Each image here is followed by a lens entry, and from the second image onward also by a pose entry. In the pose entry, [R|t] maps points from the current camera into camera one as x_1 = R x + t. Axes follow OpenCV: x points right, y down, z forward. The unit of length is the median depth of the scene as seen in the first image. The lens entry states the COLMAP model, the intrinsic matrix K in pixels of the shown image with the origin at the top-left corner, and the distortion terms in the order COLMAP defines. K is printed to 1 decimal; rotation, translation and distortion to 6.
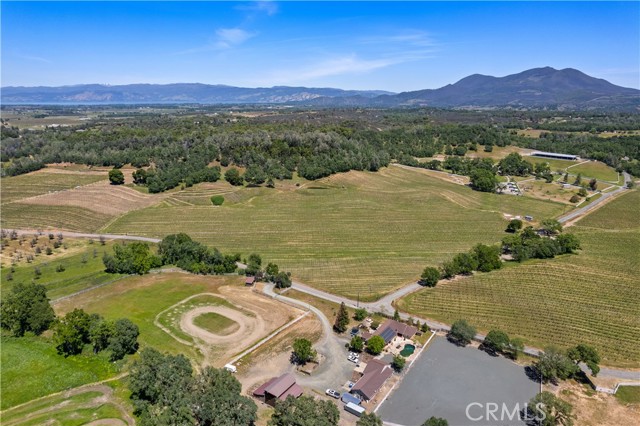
lens RADIAL K [[414.0, 0, 325.3], [0, 414.0, 209.7], [0, 0, 1]] dist [-0.074000, 0.066937]
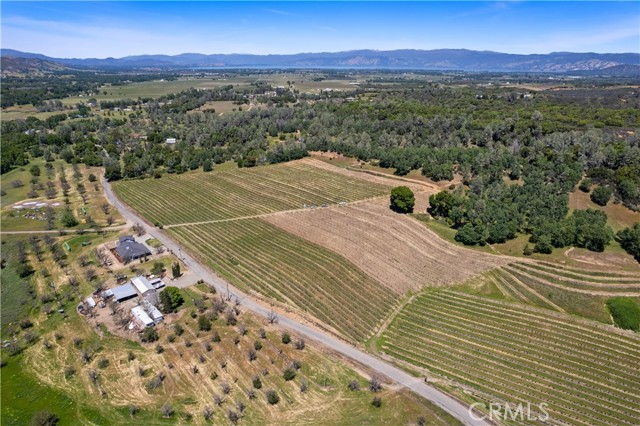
lens RADIAL K [[414.0, 0, 316.1], [0, 414.0, 211.7], [0, 0, 1]] dist [-0.074000, 0.066937]
pose [[0.820482, 0.196298, -0.536913, -0.196150], [-0.153125, 0.980343, 0.124421, -0.079155], [0.550783, -0.019871, 0.834412, 0.292190]]
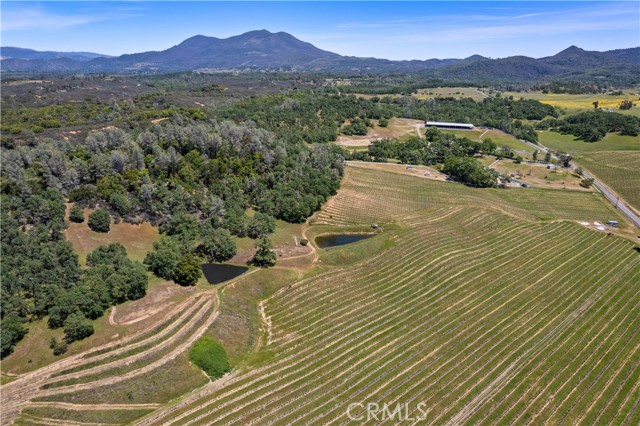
lens RADIAL K [[414.0, 0, 324.0], [0, 414.0, 211.0], [0, 0, 1]] dist [-0.074000, 0.066937]
pose [[0.804709, -0.199526, 0.559135, -0.218710], [0.150140, 0.979611, 0.133489, -0.110754], [-0.574370, -0.023471, 0.818259, 0.402115]]
